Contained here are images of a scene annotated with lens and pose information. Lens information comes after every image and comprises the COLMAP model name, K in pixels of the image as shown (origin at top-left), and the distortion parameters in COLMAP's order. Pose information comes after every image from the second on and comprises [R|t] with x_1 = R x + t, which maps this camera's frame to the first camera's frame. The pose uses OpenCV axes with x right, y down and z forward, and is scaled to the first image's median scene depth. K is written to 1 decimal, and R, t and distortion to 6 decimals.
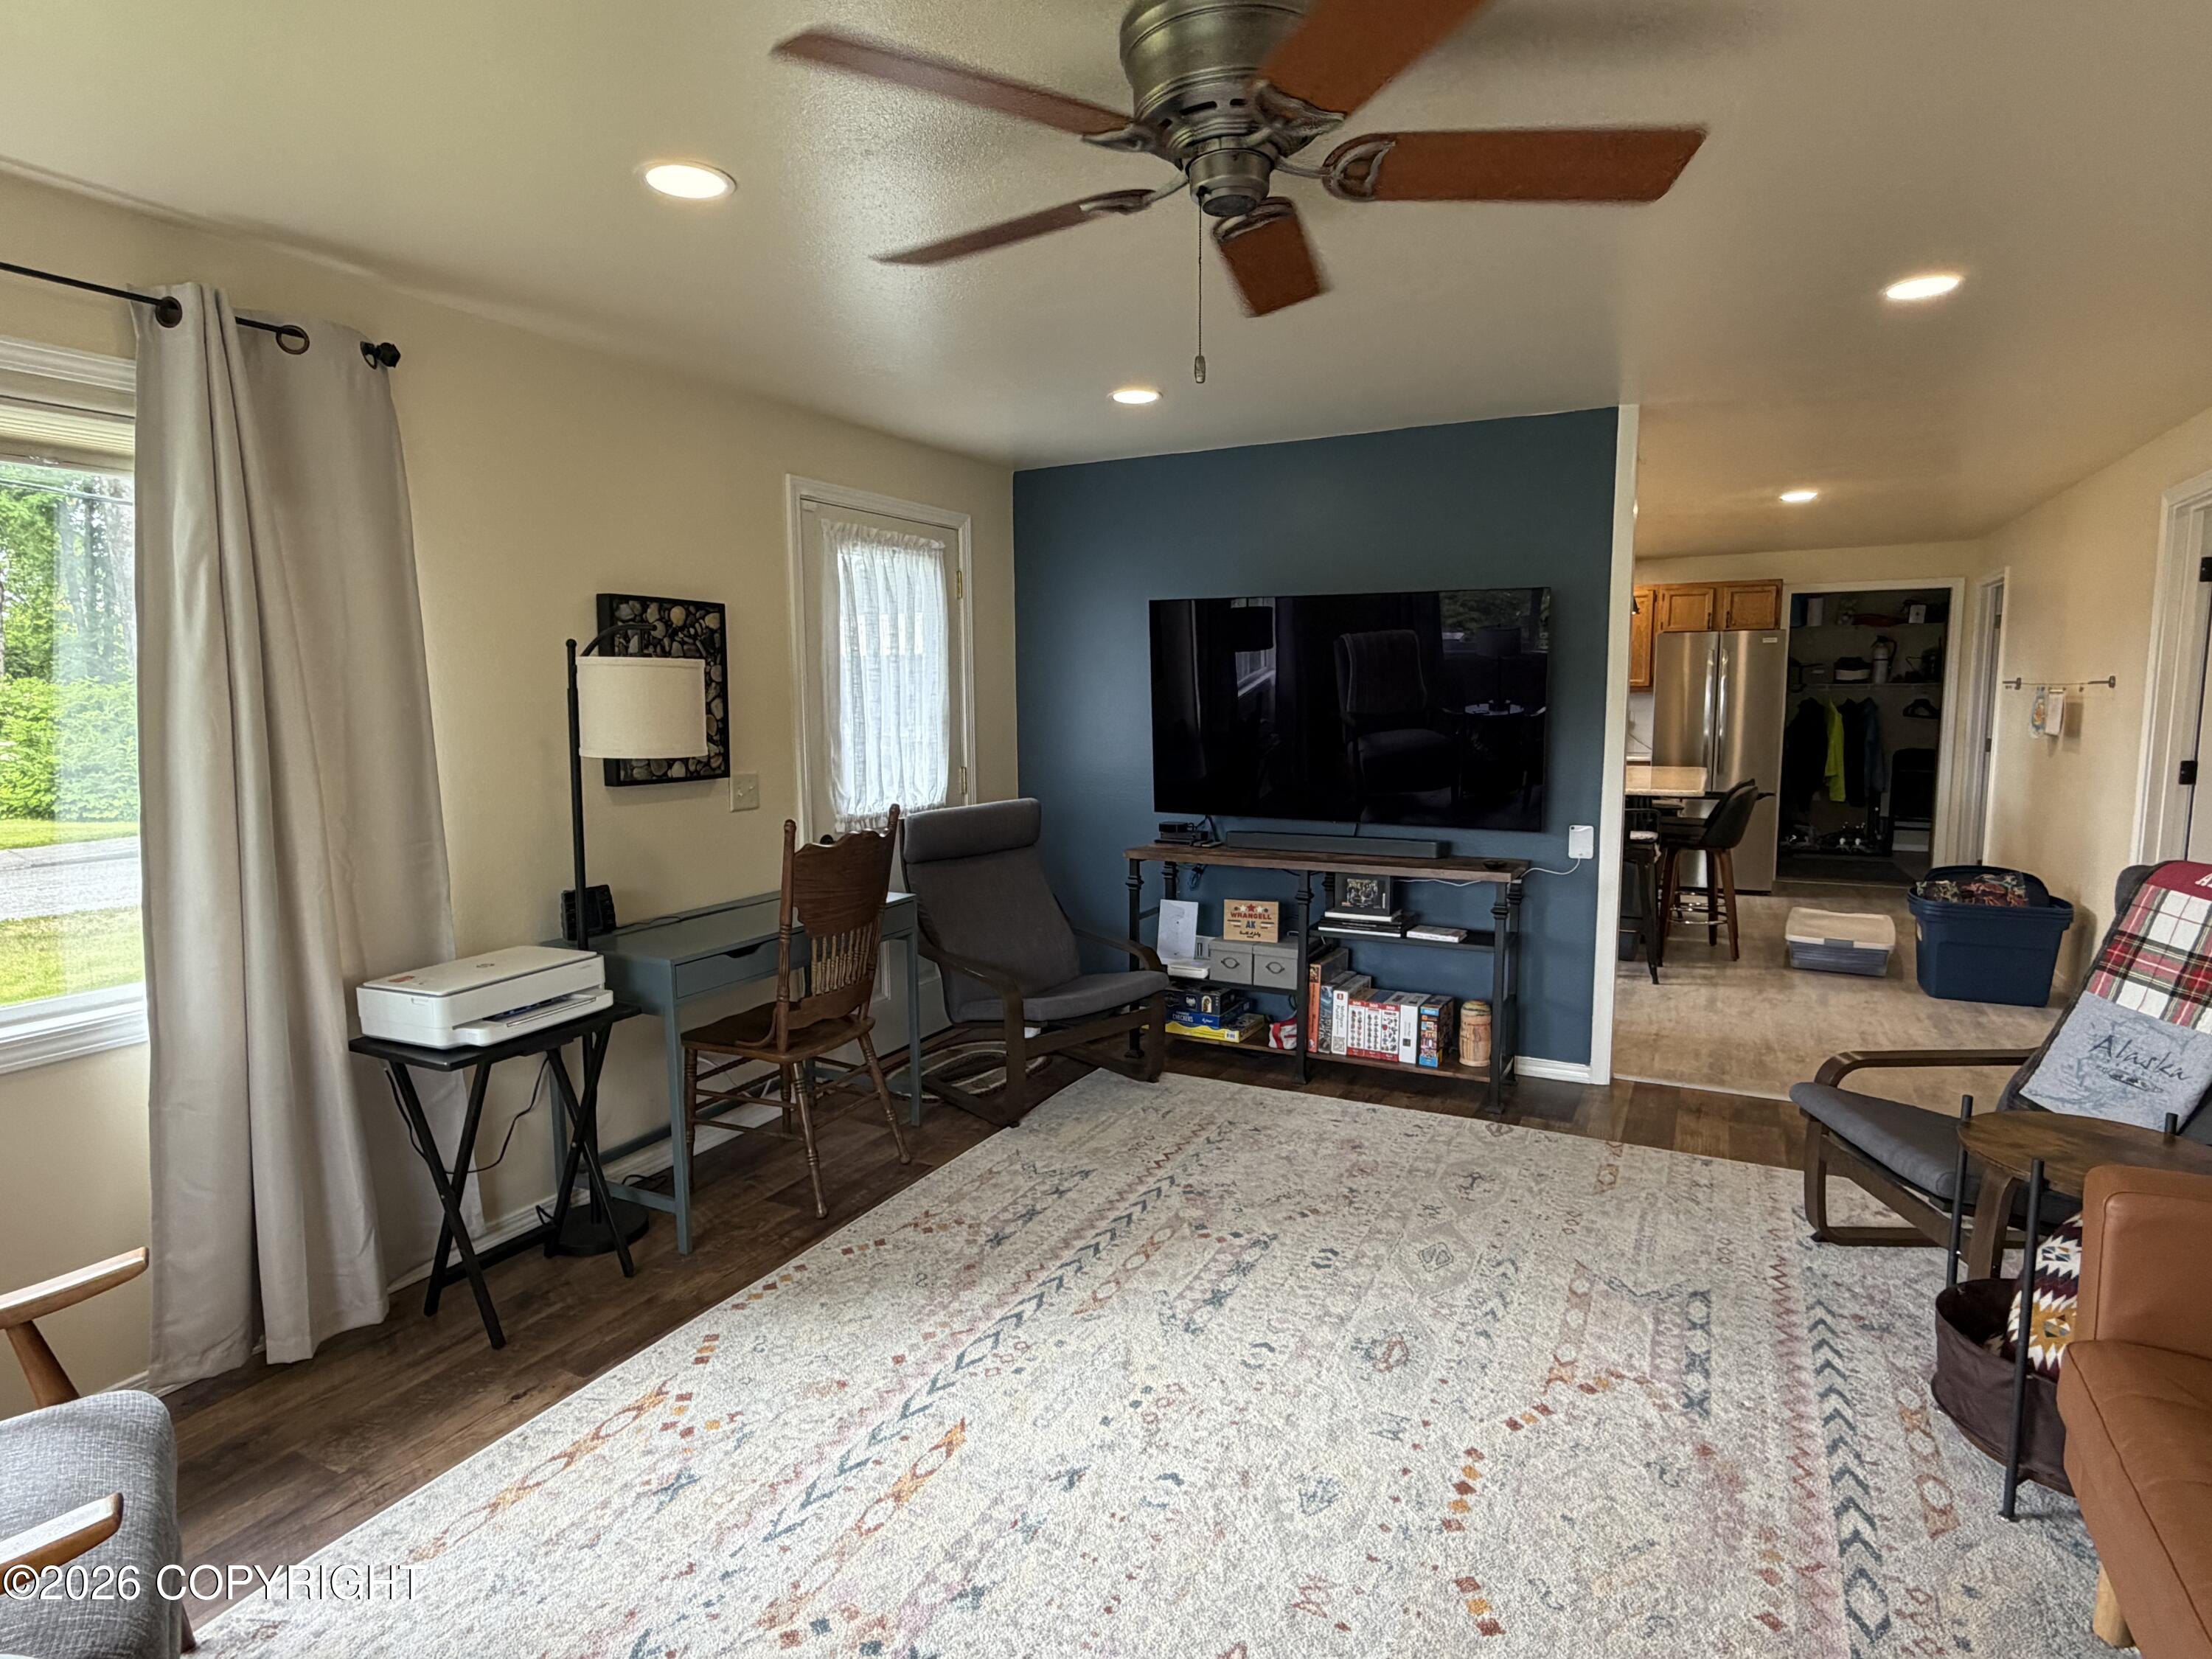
lens RADIAL K [[1175.2, 0, 1100.4], [0, 1175.2, 827.5], [0, 0, 1]] dist [-0.001574, -0.000061]
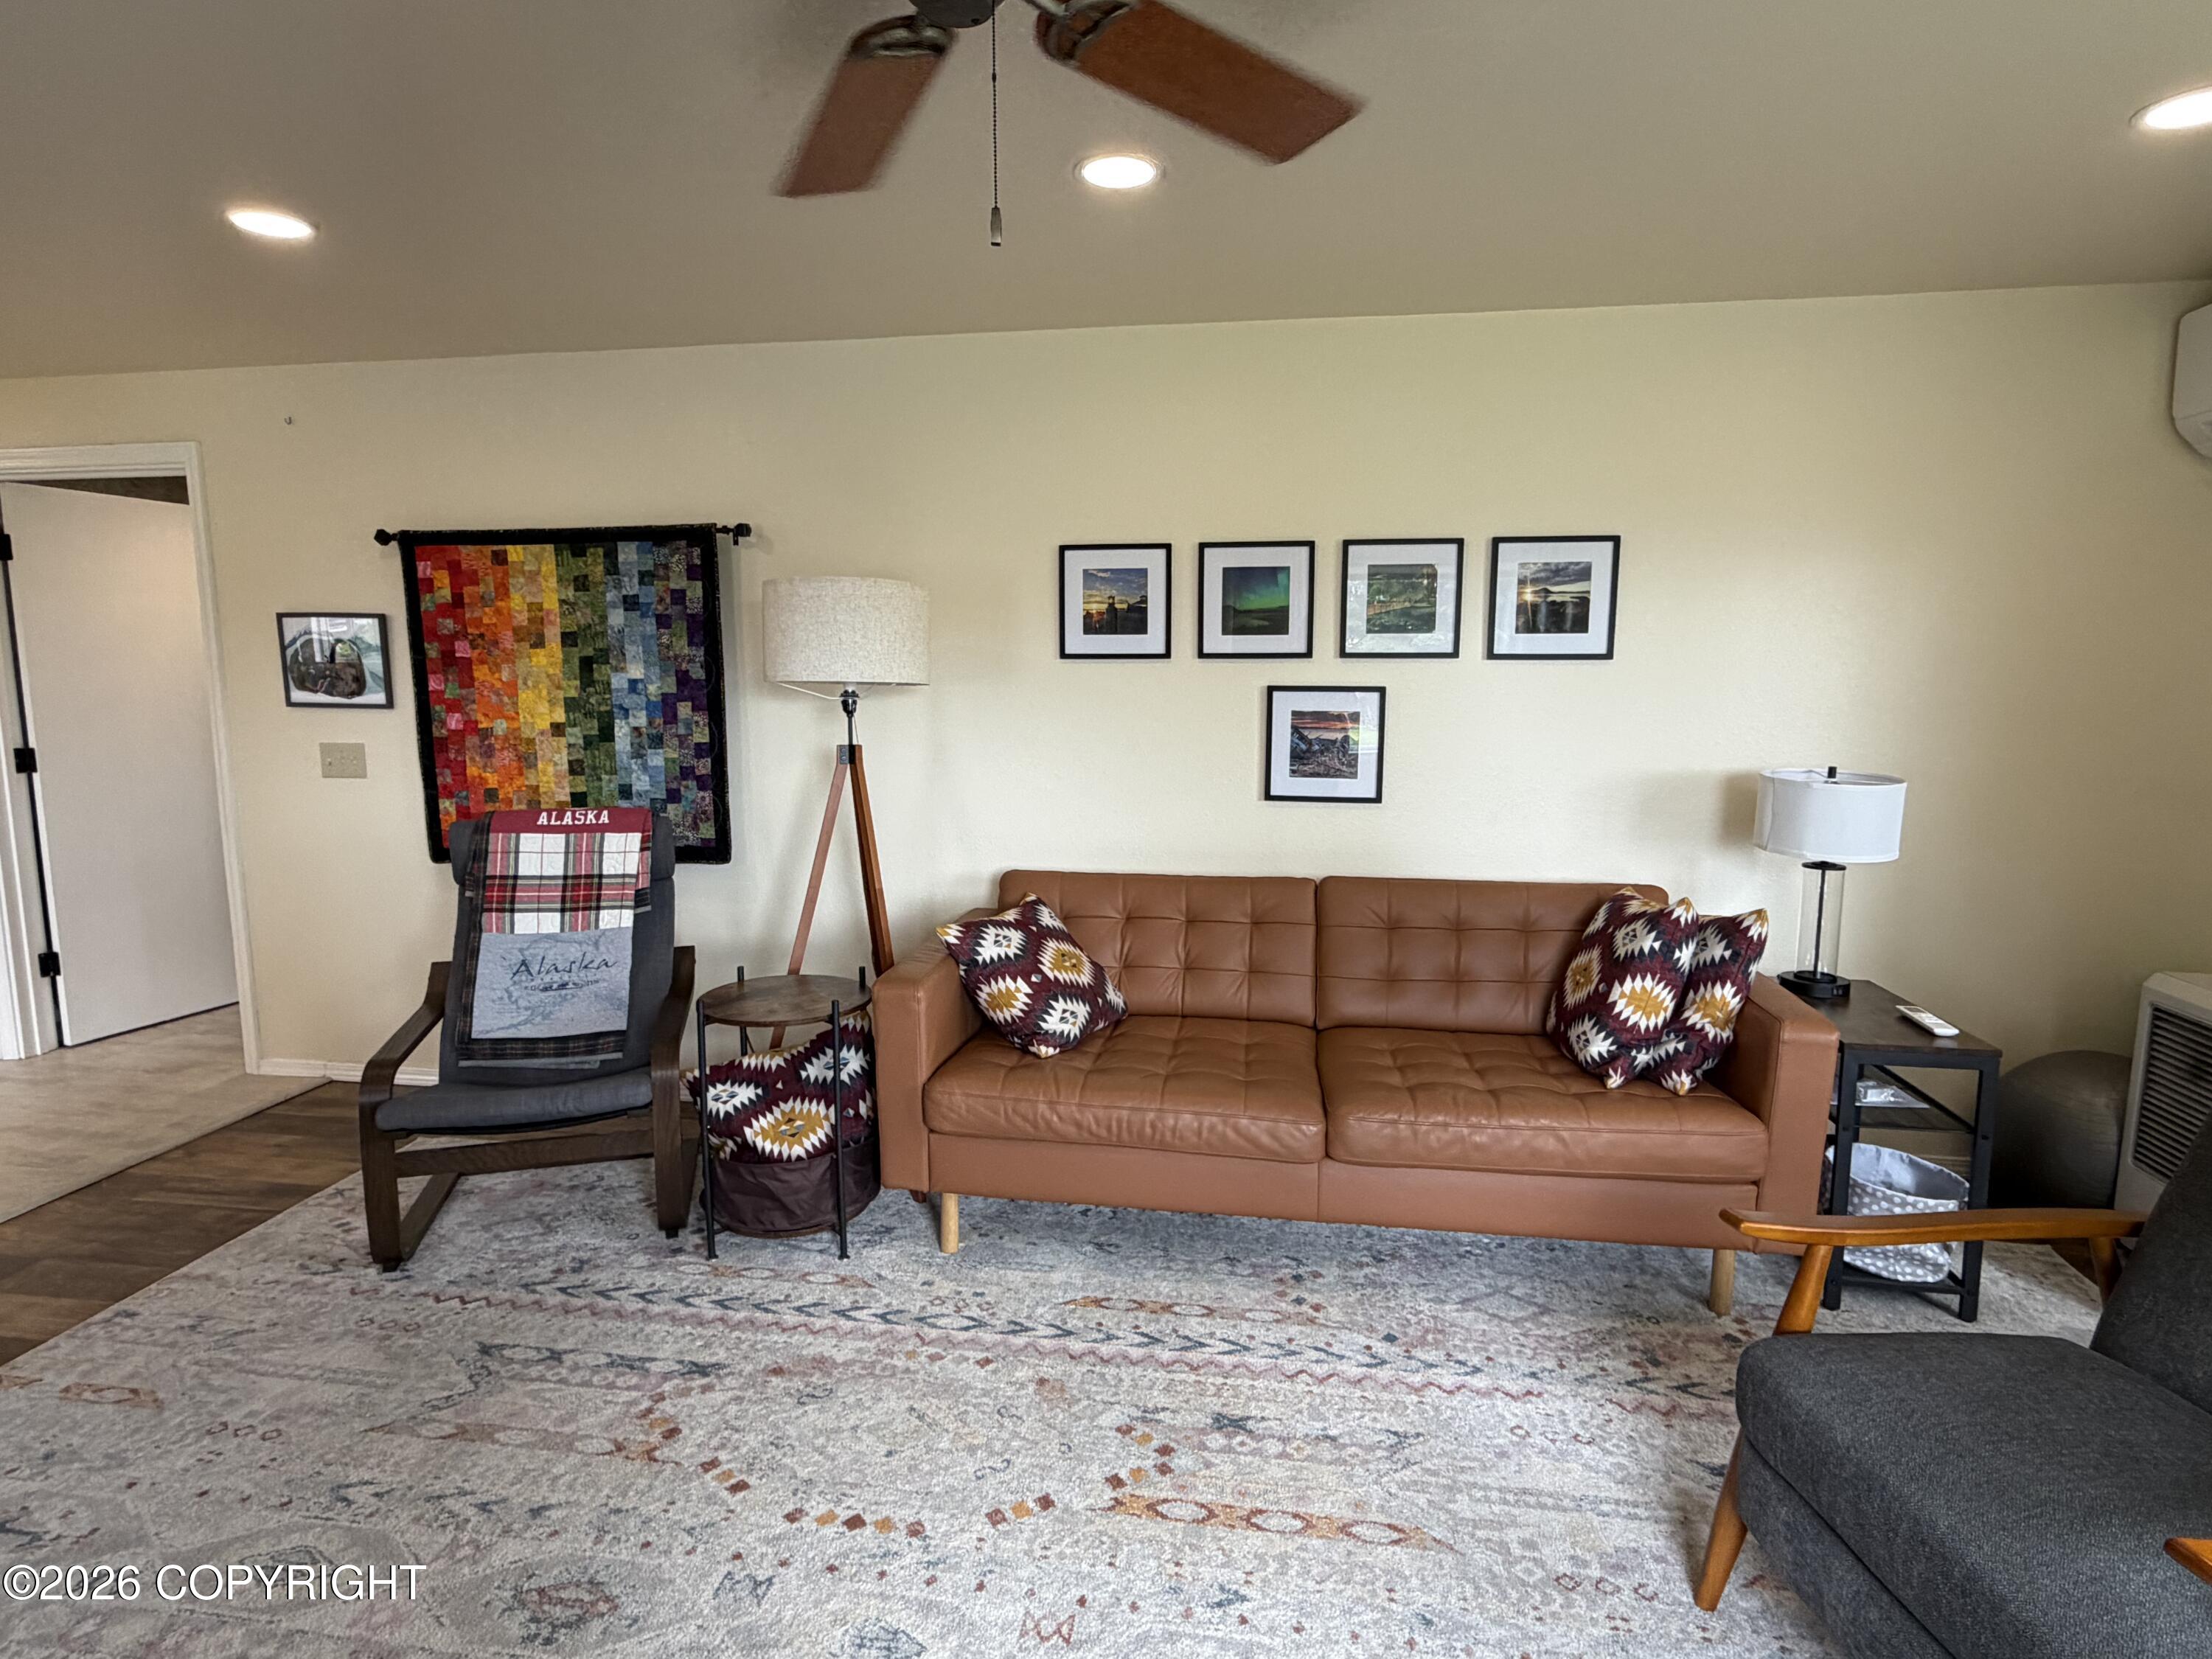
lens RADIAL K [[1175.2, 0, 1108.8], [0, 1175.2, 823.3], [0, 0, 1]] dist [-0.001574, -0.000061]
pose [[-0.330499, -0.113280, 0.936983, -0.454450], [0.111166, 0.981188, 0.157836, -0.084303], [-0.937237, 0.156325, -0.311689, 0.815730]]
